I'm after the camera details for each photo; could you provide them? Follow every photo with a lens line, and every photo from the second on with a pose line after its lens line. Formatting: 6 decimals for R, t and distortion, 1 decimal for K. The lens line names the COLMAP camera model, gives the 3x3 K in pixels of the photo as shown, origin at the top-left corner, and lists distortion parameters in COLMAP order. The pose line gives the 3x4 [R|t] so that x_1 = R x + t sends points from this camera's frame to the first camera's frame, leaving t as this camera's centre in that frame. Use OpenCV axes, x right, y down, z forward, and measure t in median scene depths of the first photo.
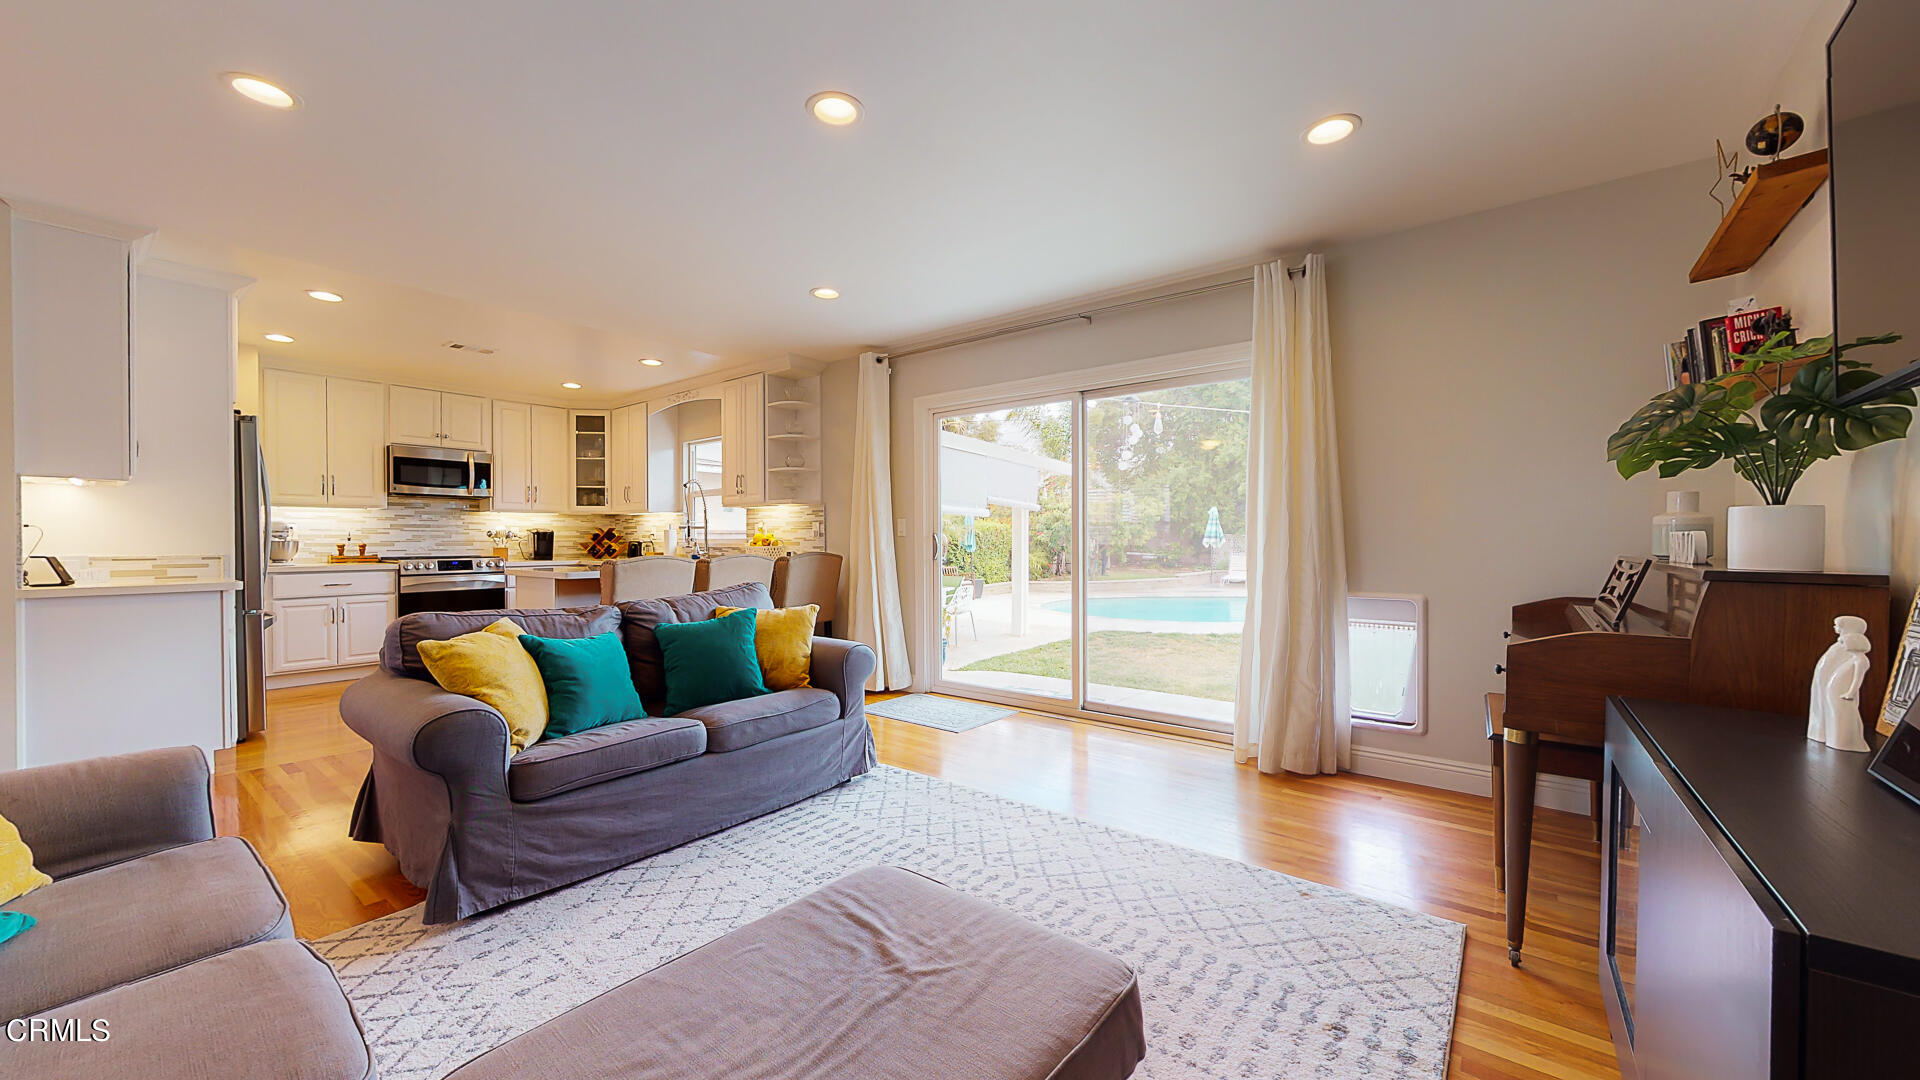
lens RADIAL K [[701.7, 0, 964.1], [0, 701.7, 543.1], [0, 0, 1]] dist [-0.001226, 0.000091]
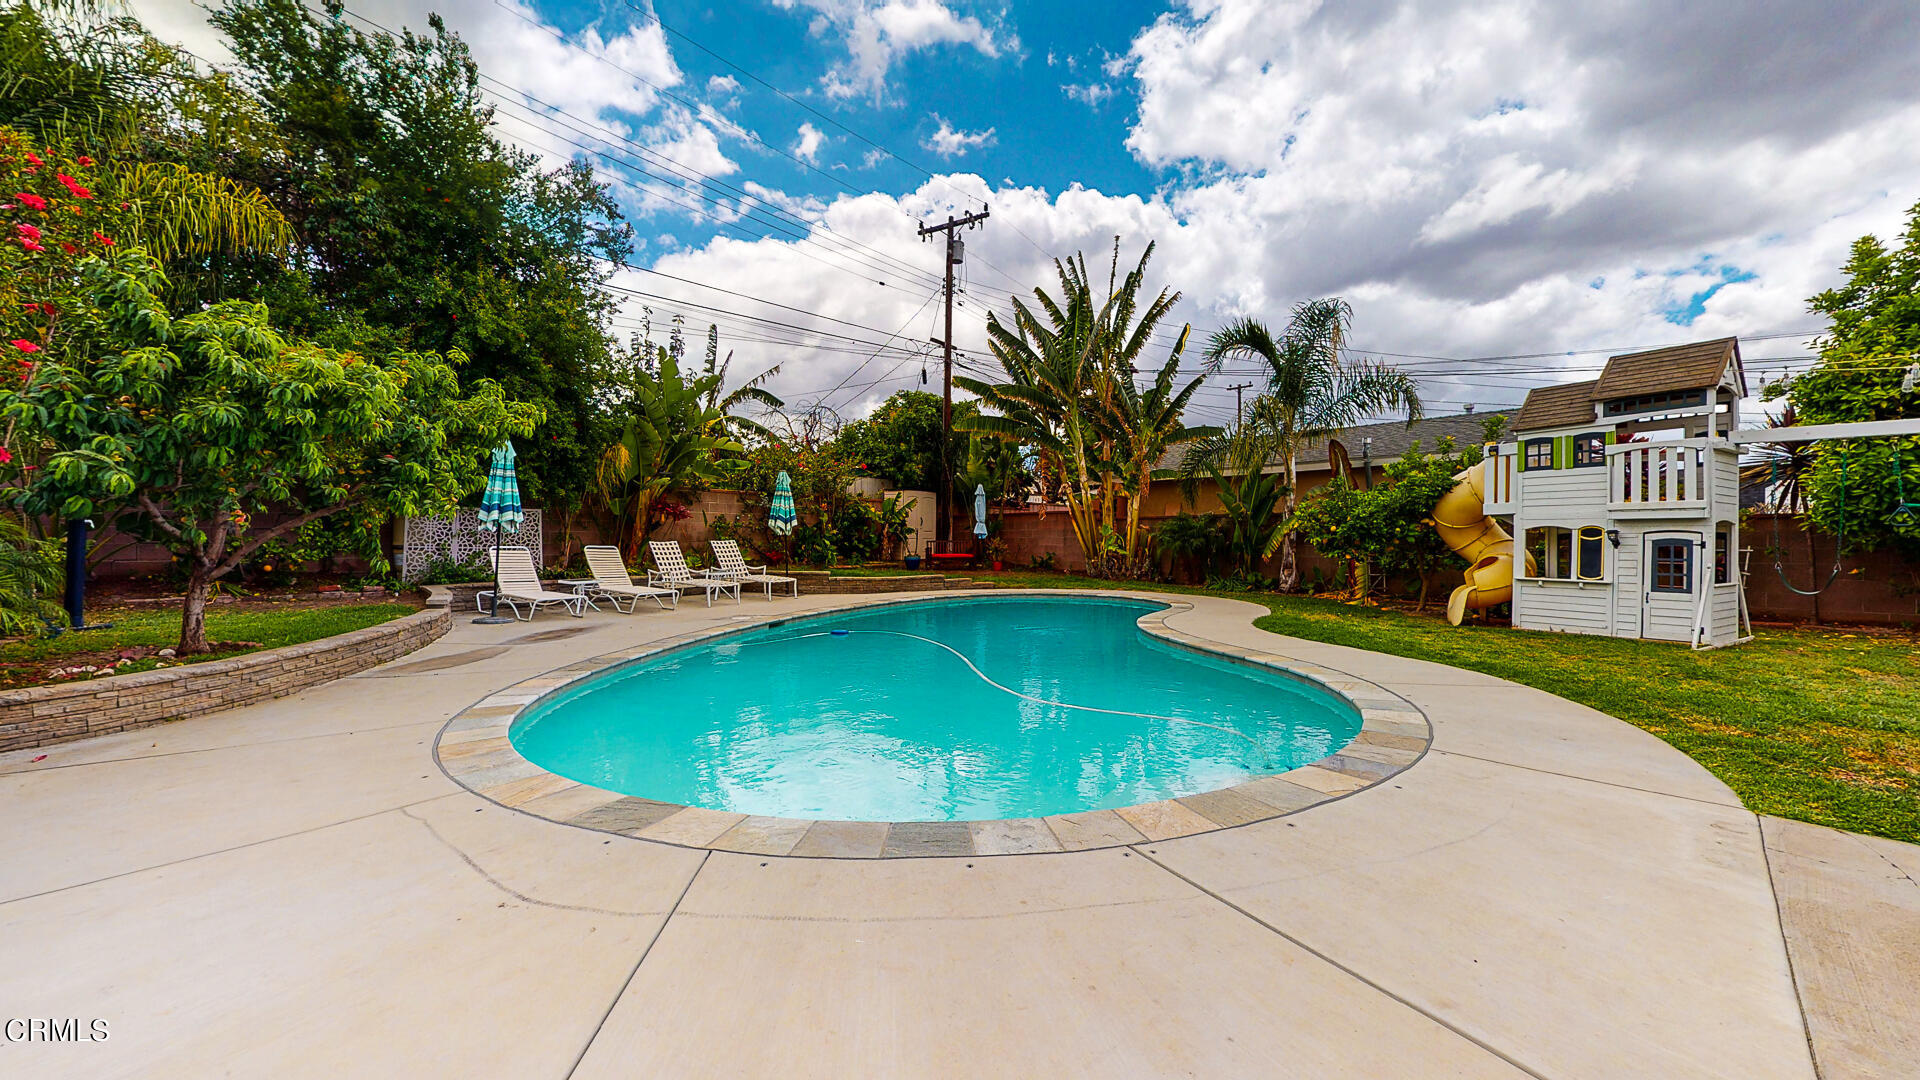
lens RADIAL K [[701.7, 0, 957.8], [0, 701.7, 543.1], [0, 0, 1]] dist [-0.001226, 0.000091]
pose [[0.136908, -0.004959, 0.990571, -0.129670], [0.007885, 0.999961, 0.003916, 0.046322], [-0.990552, 0.007275, 0.136942, 2.176088]]
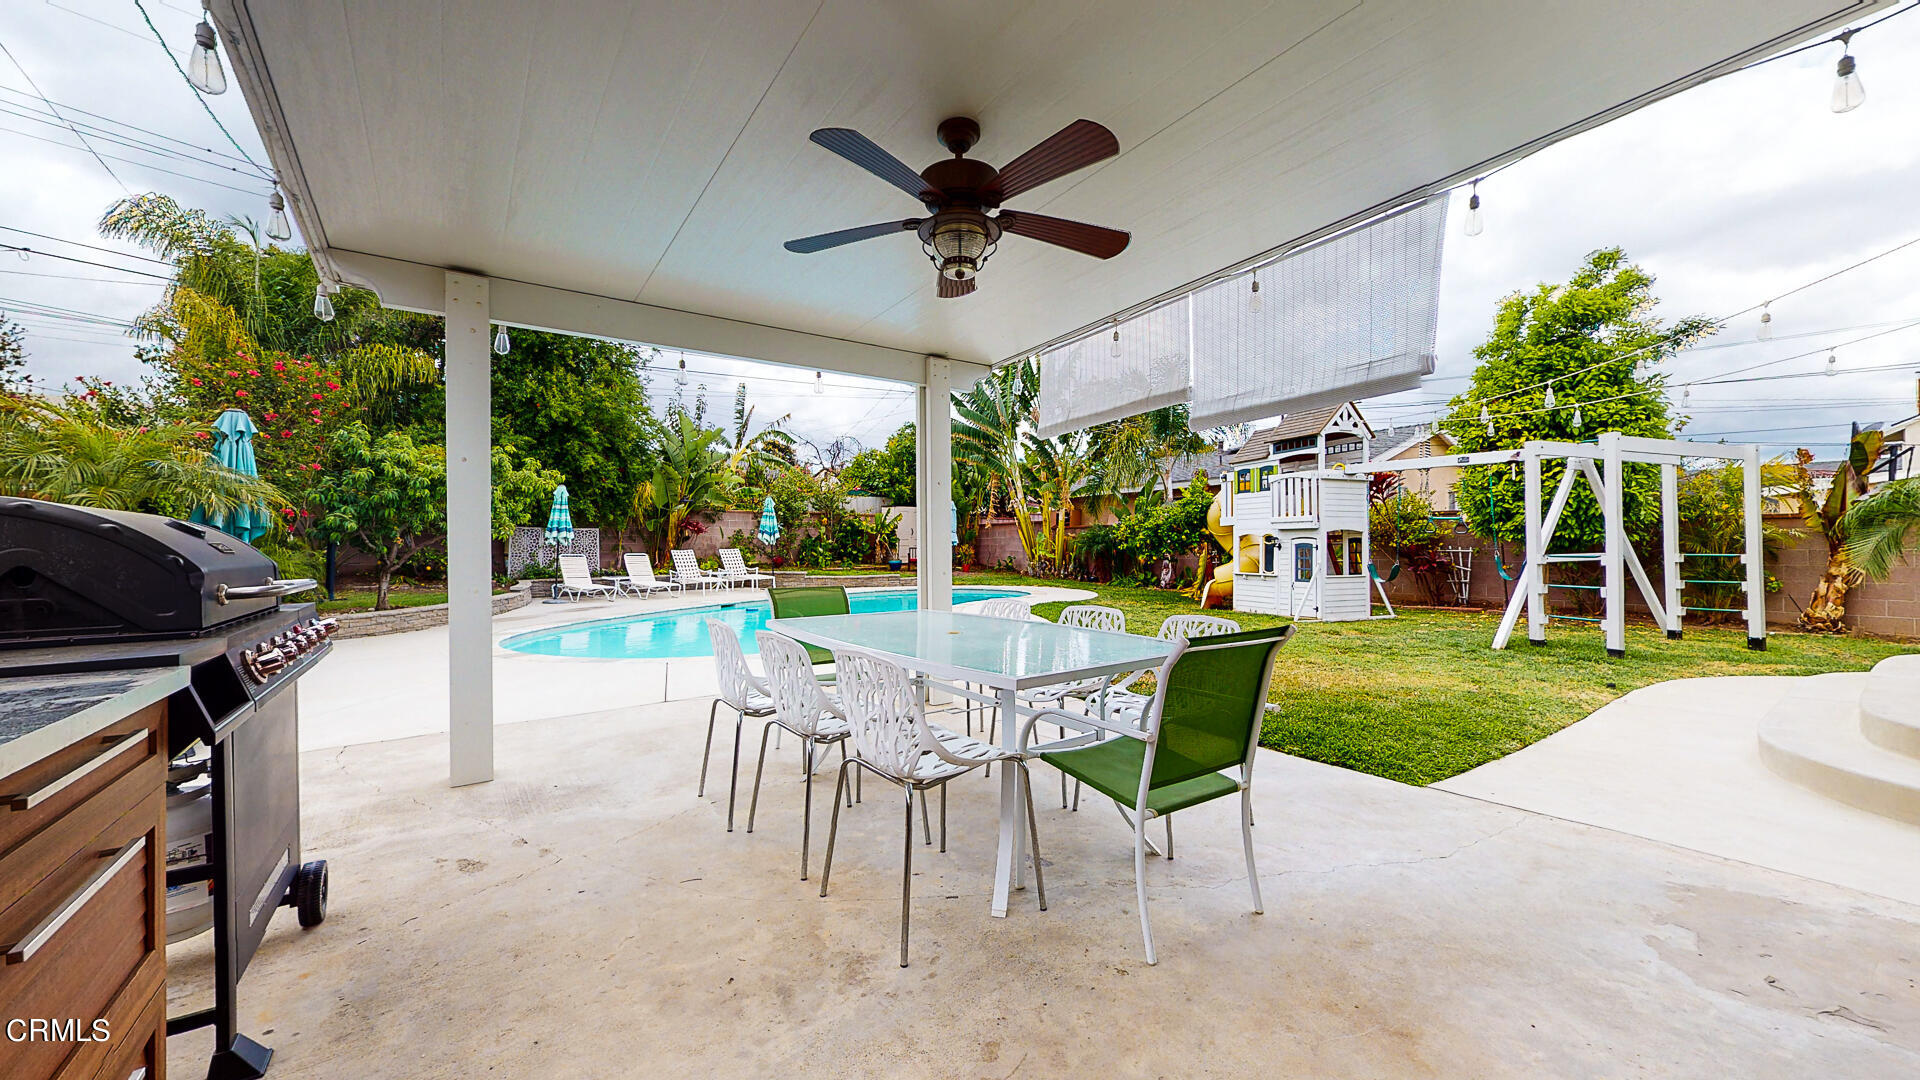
lens RADIAL K [[701.7, 0, 958.4], [0, 701.7, 537.4], [0, 0, 1]] dist [-0.001226, 0.000091]
pose [[0.294066, 0.009808, 0.955735, -0.594243], [0.015979, 0.999757, -0.015176, 0.051947], [-0.955652, 0.019734, 0.293838, 1.430698]]
